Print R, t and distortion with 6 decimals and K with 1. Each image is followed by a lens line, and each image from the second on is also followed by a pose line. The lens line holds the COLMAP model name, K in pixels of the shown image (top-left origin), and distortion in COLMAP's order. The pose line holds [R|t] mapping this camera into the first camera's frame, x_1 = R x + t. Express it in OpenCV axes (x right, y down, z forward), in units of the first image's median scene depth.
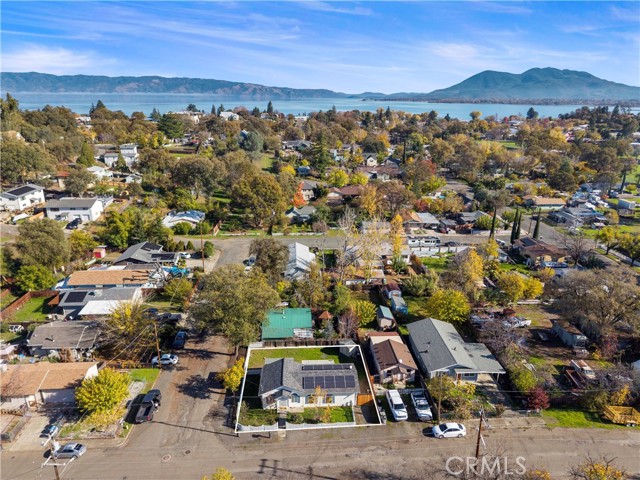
lens RADIAL K [[427.5, 0, 319.1], [0, 427.5, 241.4], [0, 0, 1]] dist [0.028748, -0.028201]
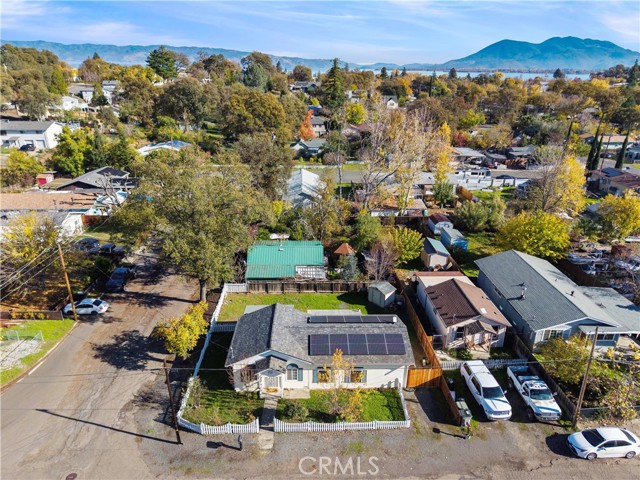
lens RADIAL K [[427.5, 0, 319.1], [0, 427.5, 241.4], [0, 0, 1]] dist [0.028748, -0.028201]
pose [[0.999698, 0.011723, -0.021591, -0.011458], [-0.010412, 0.998153, 0.059844, 0.135037], [0.022252, -0.059601, 0.997974, 0.378893]]
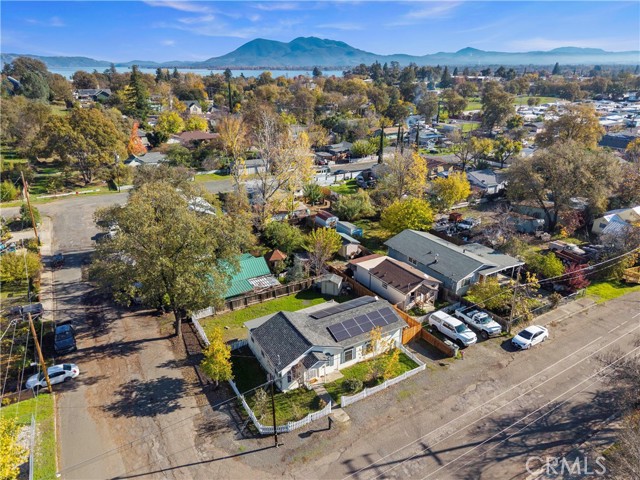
lens RADIAL K [[434.1, 0, 320.6], [0, 434.1, 238.1], [0, 0, 1]] dist [0.035474, -0.036208]
pose [[0.887481, -0.174810, 0.426402, -0.252240], [0.152373, 0.984532, 0.086485, 0.100708], [-0.434925, -0.011781, 0.900390, 0.333336]]
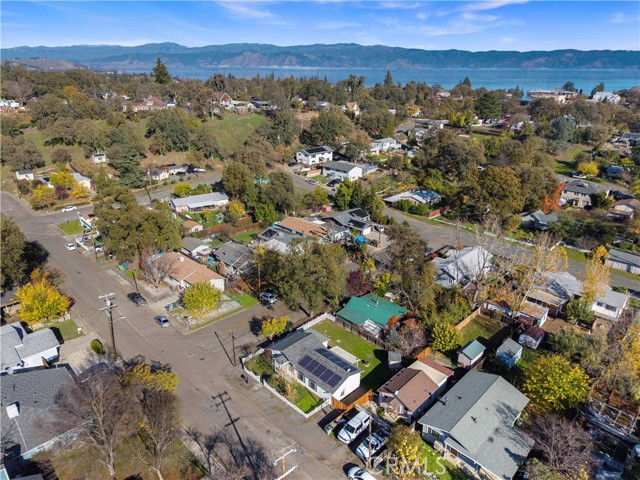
lens RADIAL K [[426.5, 0, 320.0], [0, 426.5, 240.0], [0, 0, 1]] dist [0.055286, -0.065895]
pose [[0.672882, 0.273495, -0.687336, 0.516845], [-0.241236, 0.959479, 0.145620, -0.092438], [0.699310, 0.067825, 0.711593, 0.214450]]
